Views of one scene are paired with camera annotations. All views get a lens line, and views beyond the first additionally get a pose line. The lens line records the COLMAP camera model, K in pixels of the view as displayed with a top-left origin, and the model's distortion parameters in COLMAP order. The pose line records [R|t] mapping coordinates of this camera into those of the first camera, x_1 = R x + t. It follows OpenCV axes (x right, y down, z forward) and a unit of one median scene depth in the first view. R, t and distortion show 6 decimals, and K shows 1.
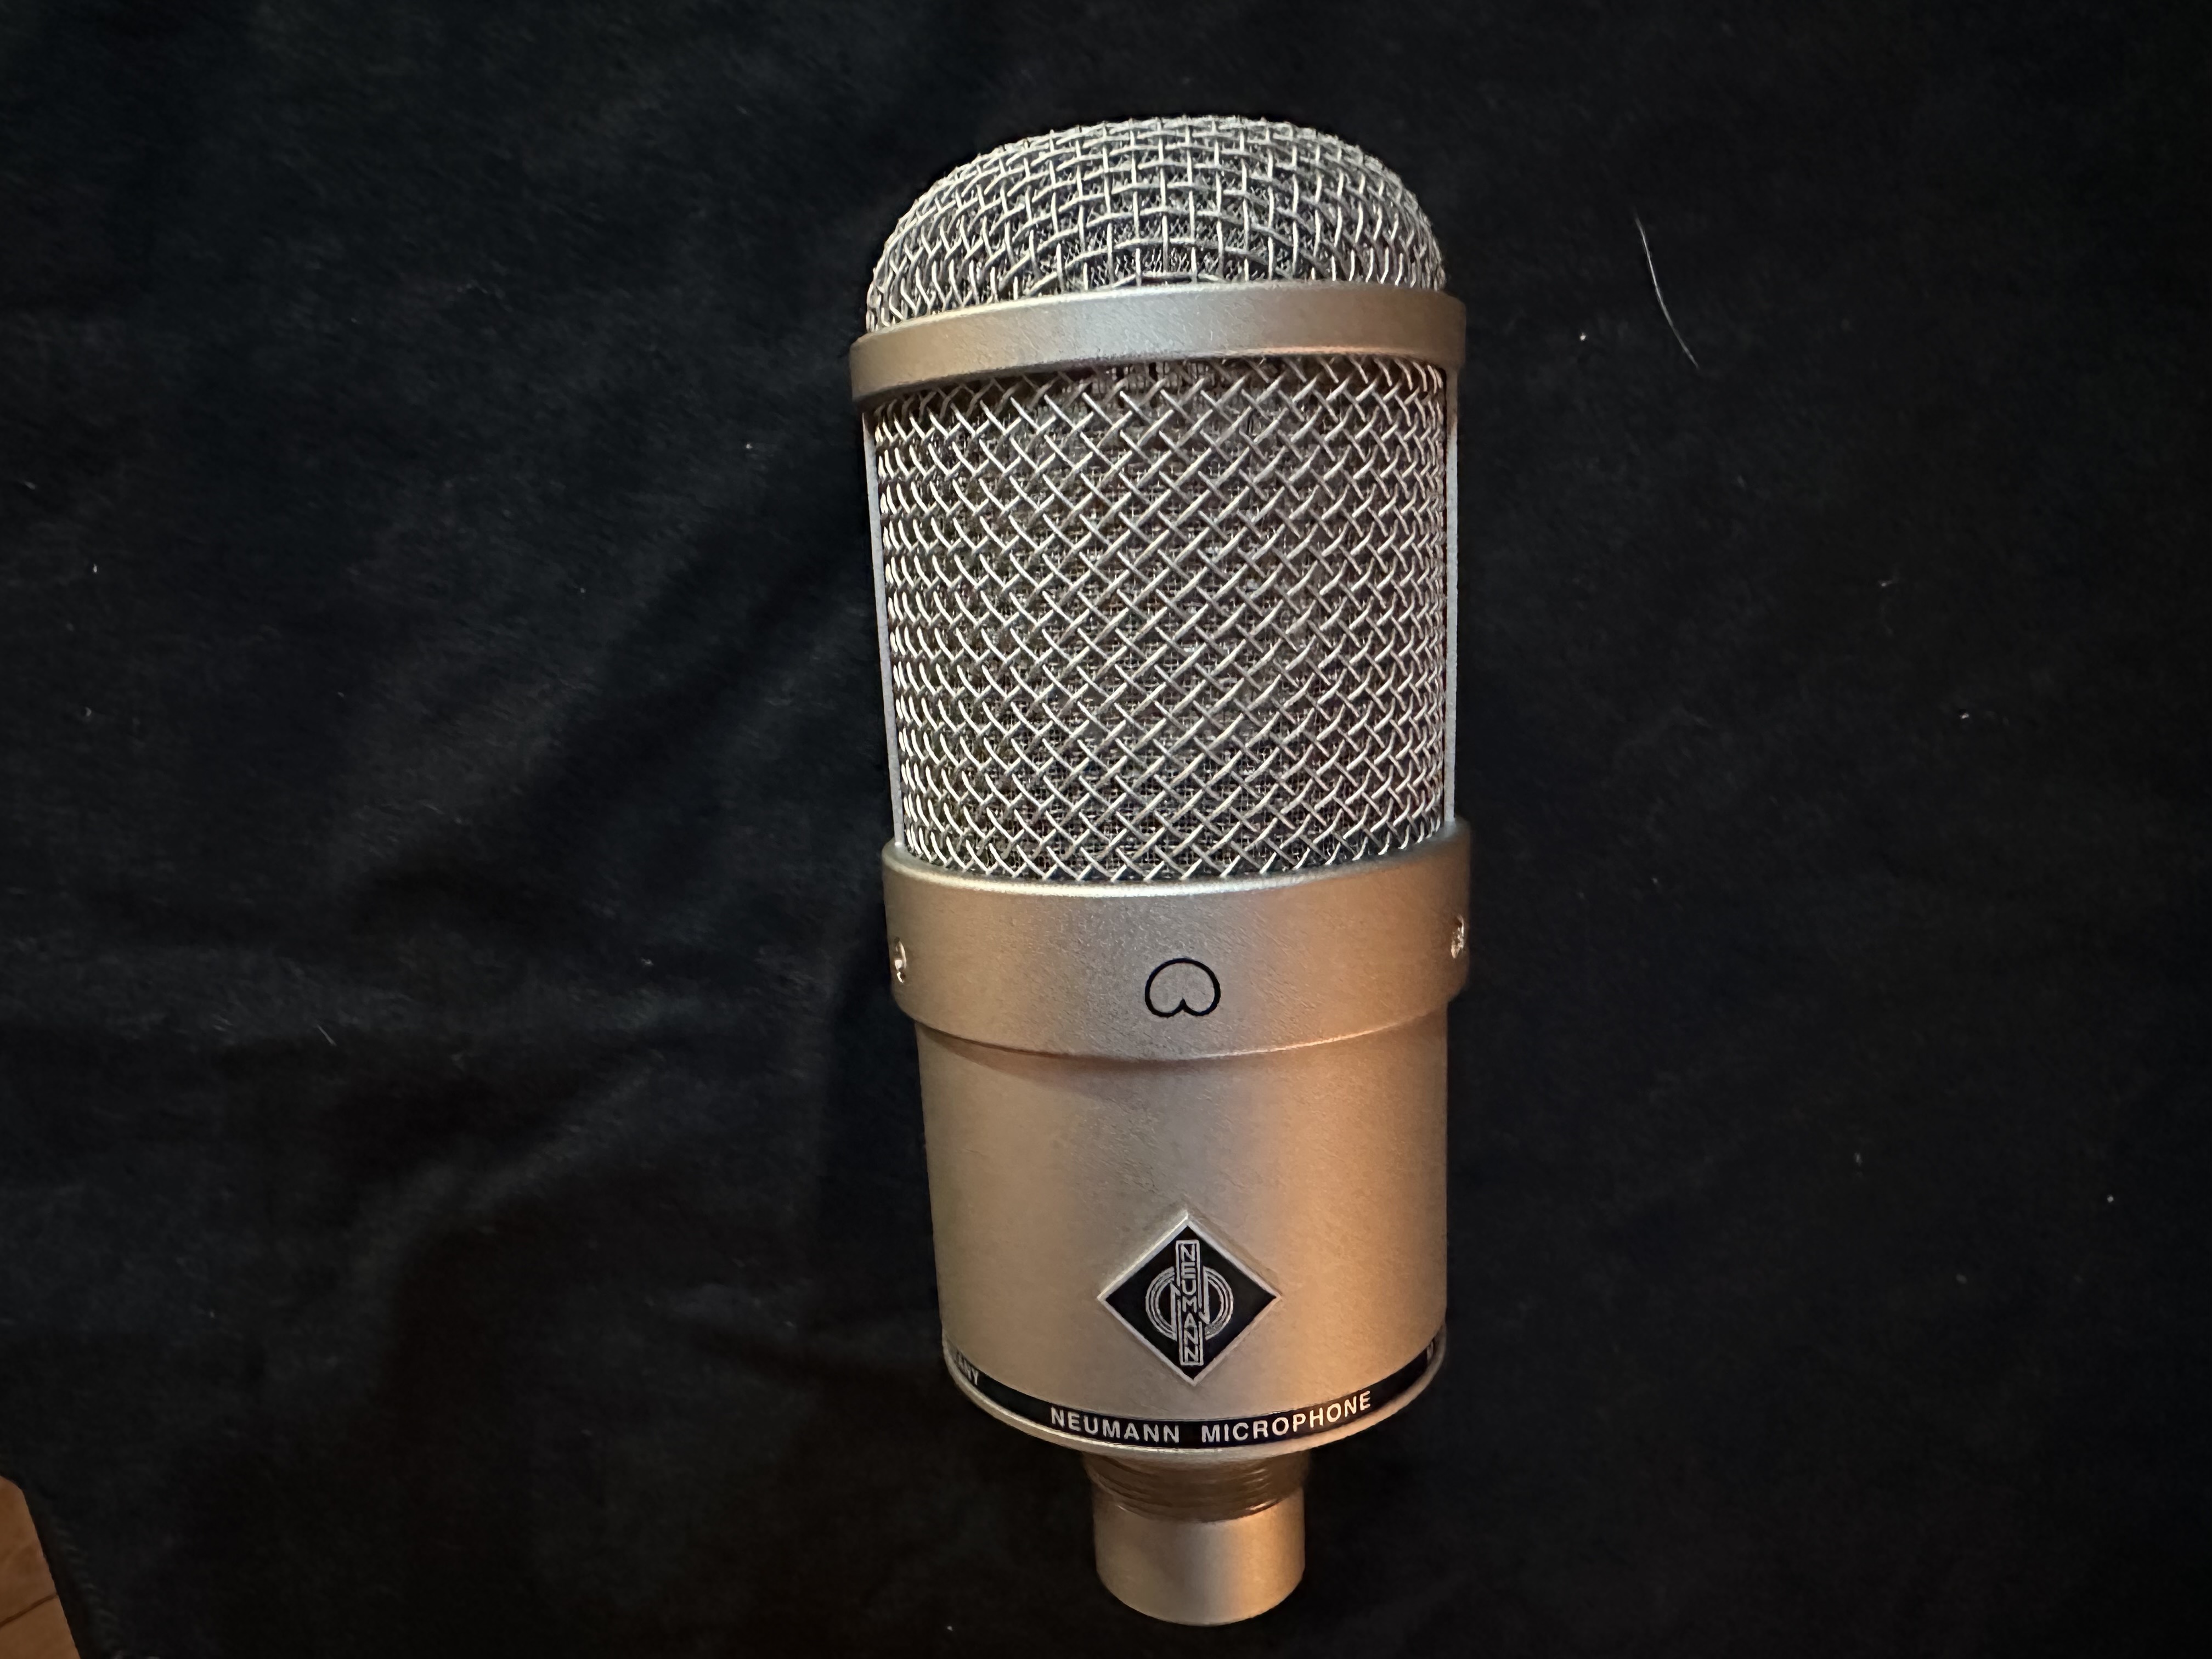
lens RADIAL K [[1571.6, 0, 1037.7], [0, 1571.6, 945.5], [0, 0, 1]] dist [-0.009490, 0.001673]
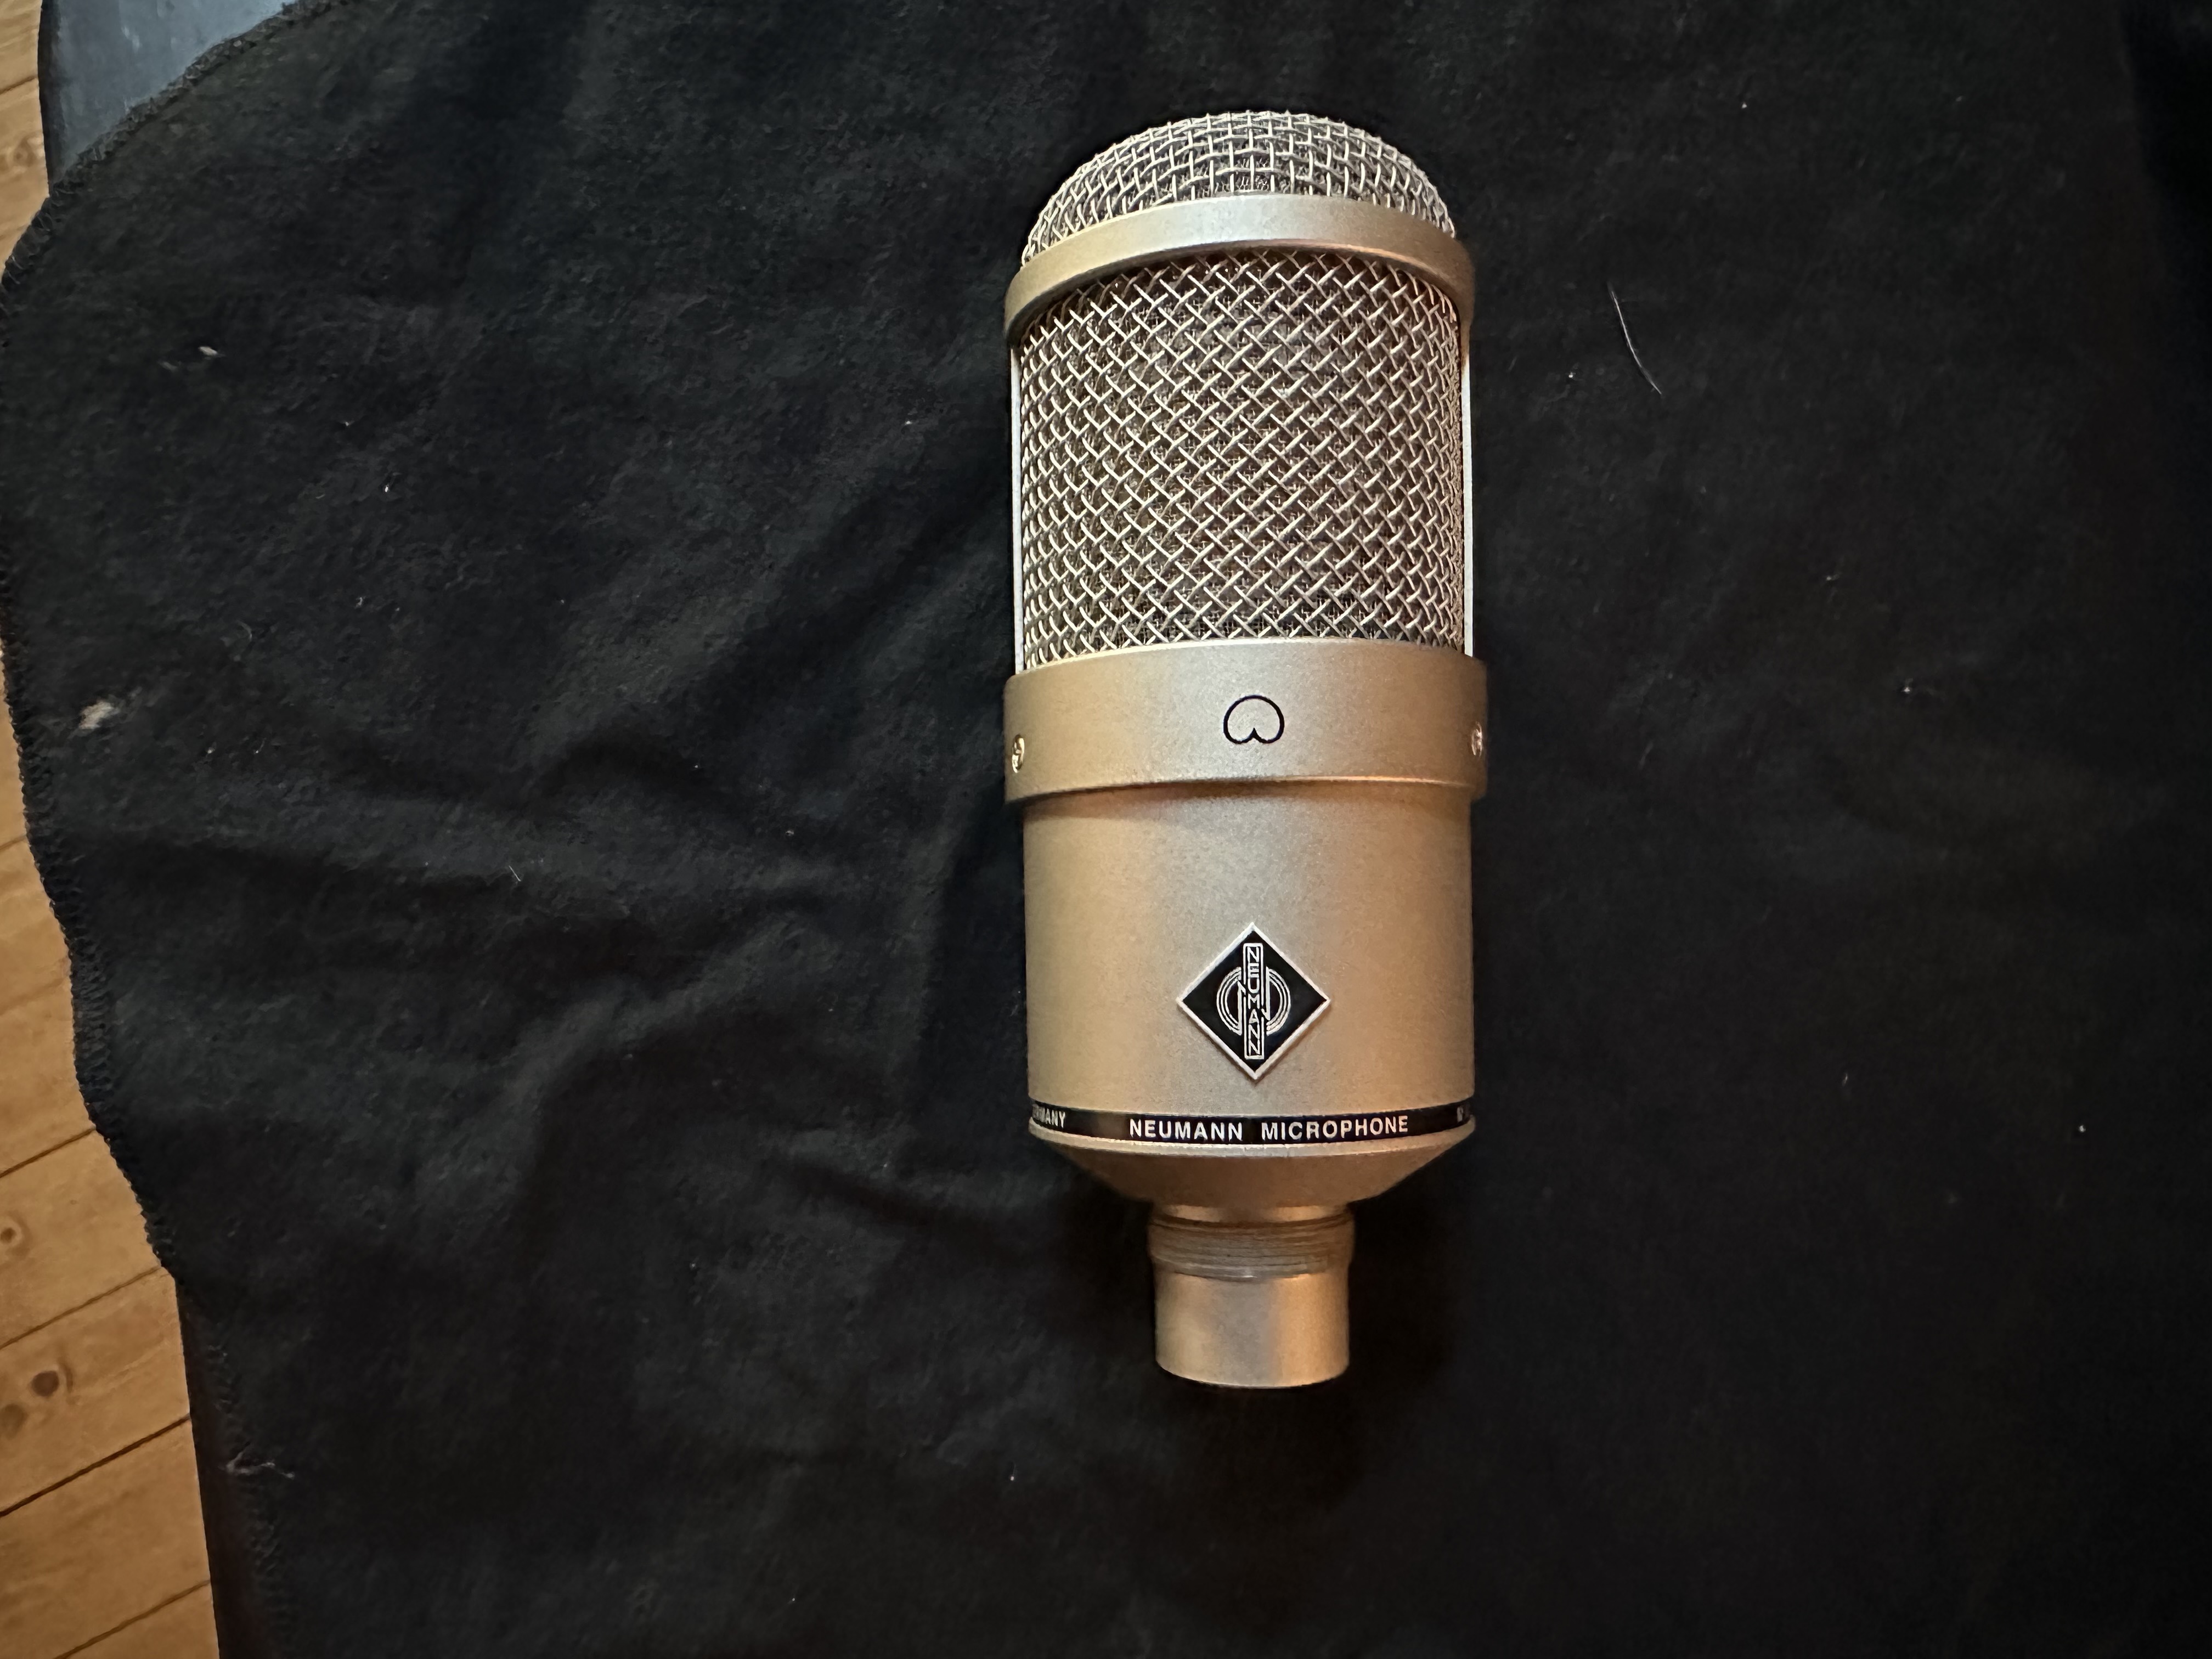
lens RADIAL K [[1571.6, 0, 1037.7], [0, 1571.6, 945.5], [0, 0, 1]] dist [-0.009490, 0.001673]
pose [[0.998781, 0.041864, -0.026143, -0.035165], [-0.046728, 0.972598, -0.227749, 0.442298], [0.015892, 0.228693, 0.973369, -0.157301]]
